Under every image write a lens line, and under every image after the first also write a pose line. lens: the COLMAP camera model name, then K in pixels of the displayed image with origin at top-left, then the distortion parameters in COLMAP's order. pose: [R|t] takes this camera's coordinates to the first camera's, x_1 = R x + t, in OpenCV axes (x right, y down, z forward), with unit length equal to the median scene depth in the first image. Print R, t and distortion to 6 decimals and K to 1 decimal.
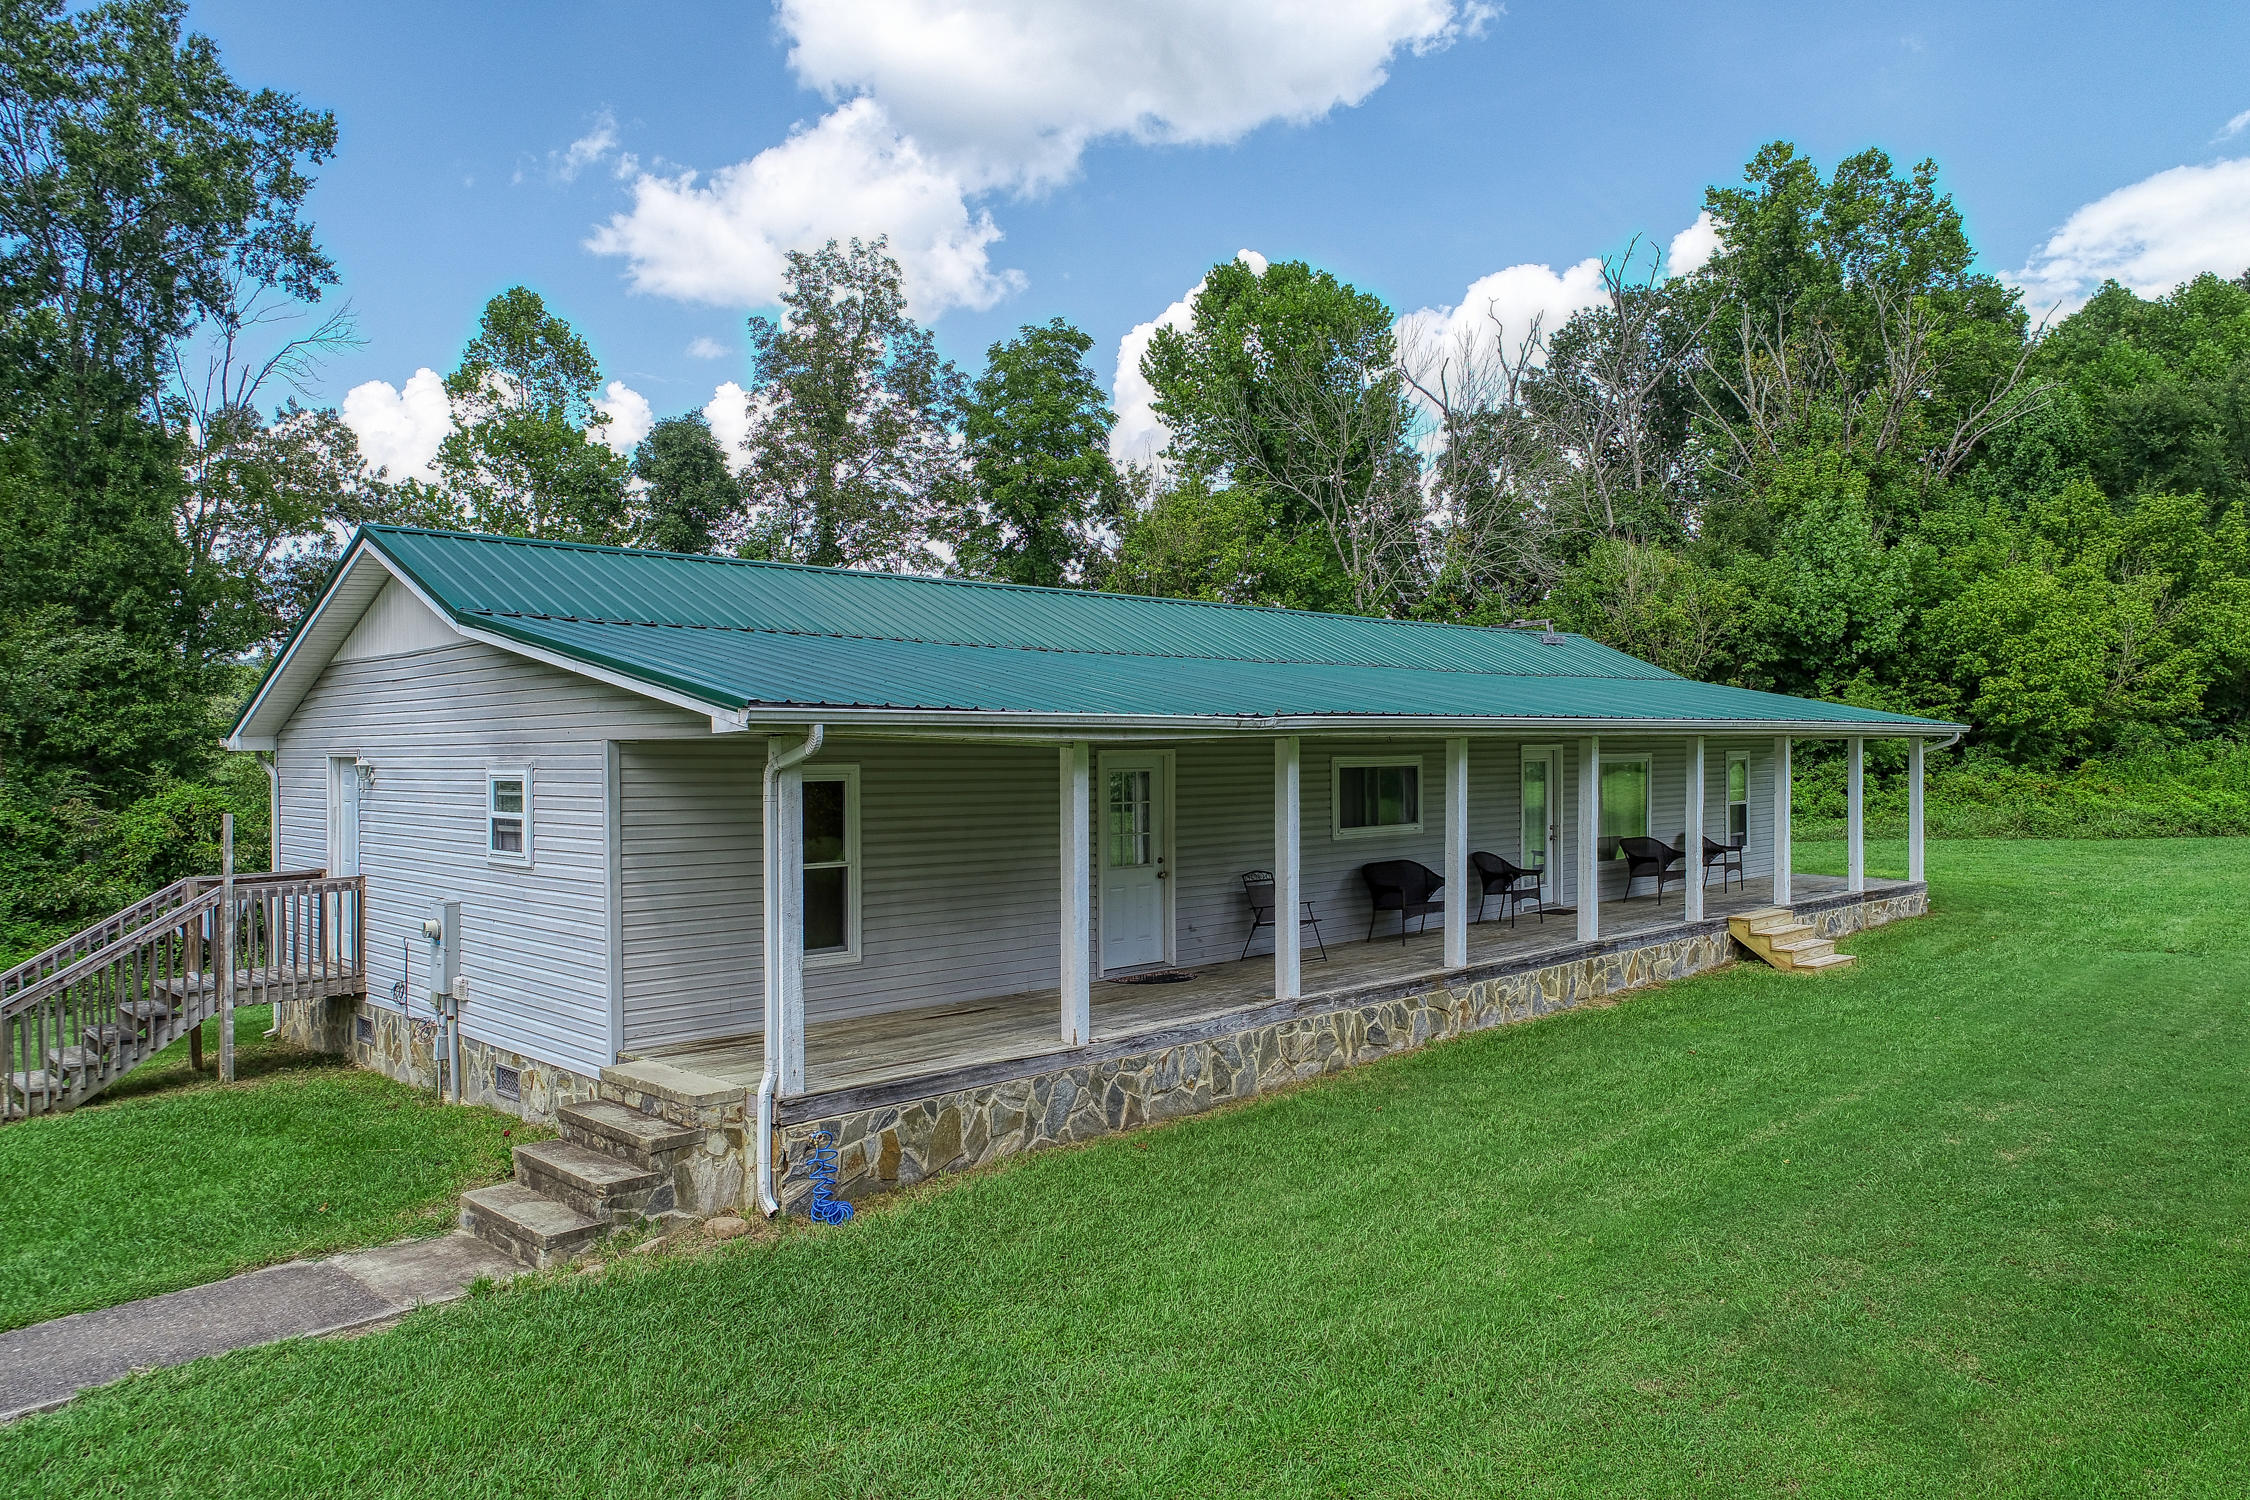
lens RADIAL K [[1516.2, 0, 1127.1], [0, 1516.2, 748.5], [0, 0, 1]] dist [0.004565, -0.005943]
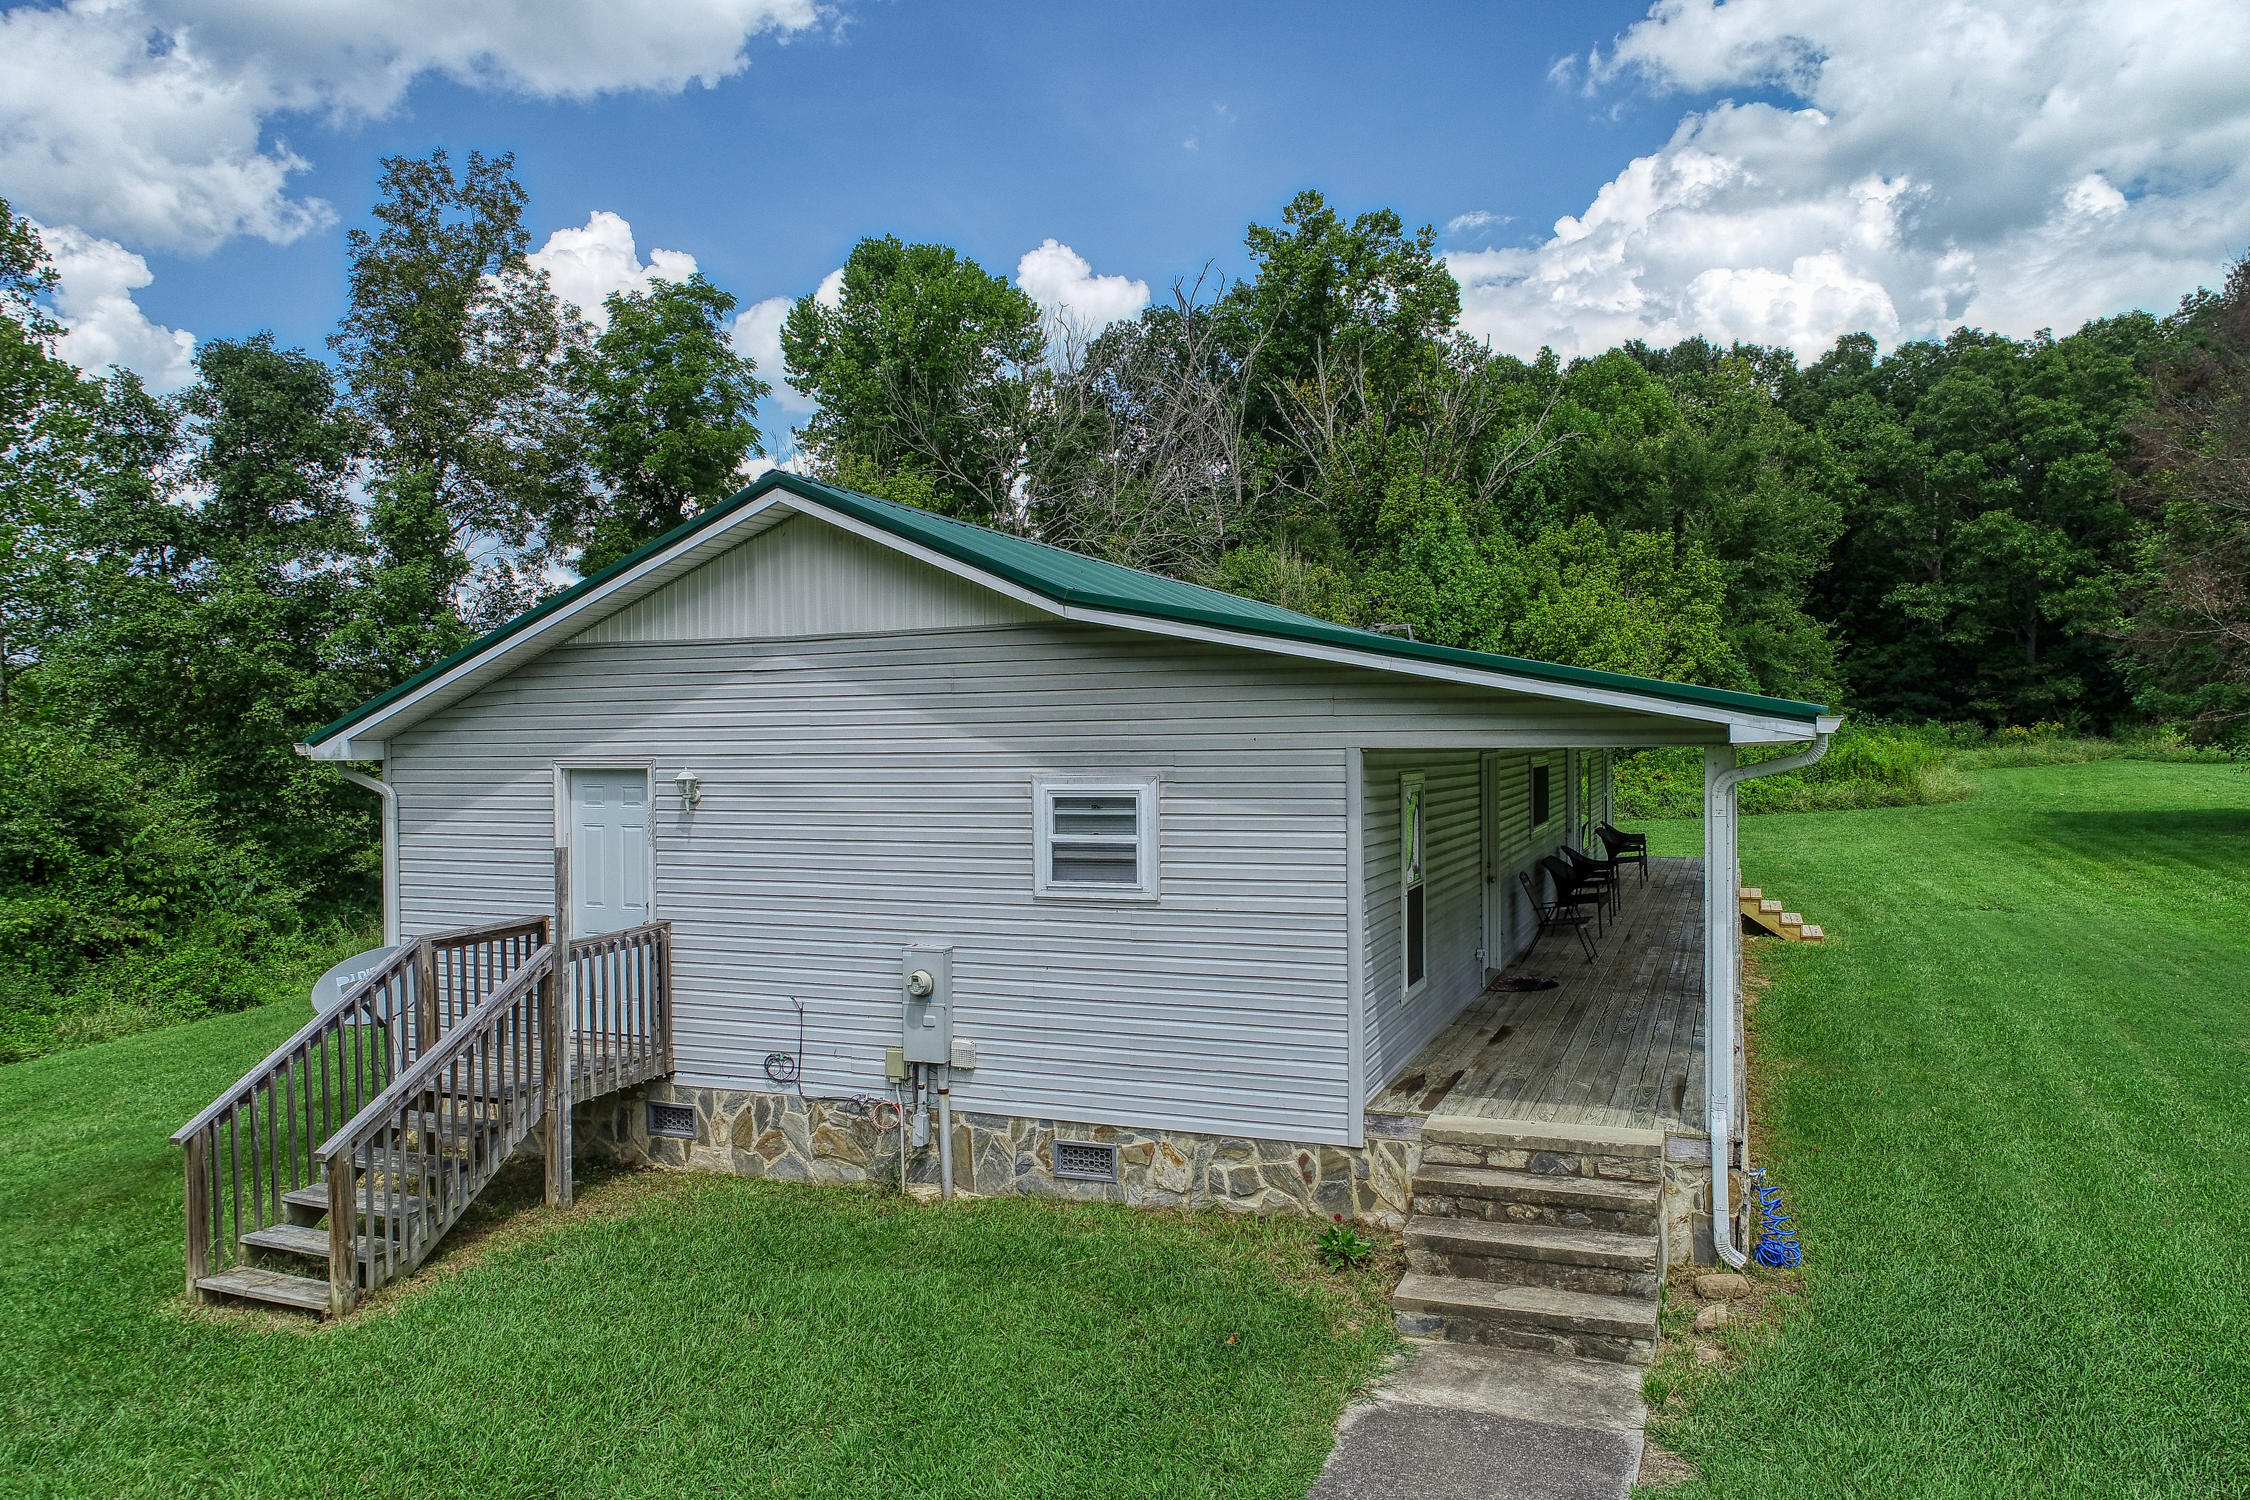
lens RADIAL K [[1516.2, 0, 1123.4], [0, 1516.2, 753.6], [0, 0, 1]] dist [0.004565, -0.005943]
pose [[0.915723, -0.005919, 0.401767, -0.178395], [0.002841, 0.999962, 0.008255, -0.002118], [-0.401800, -0.006417, 0.915705, 0.059022]]
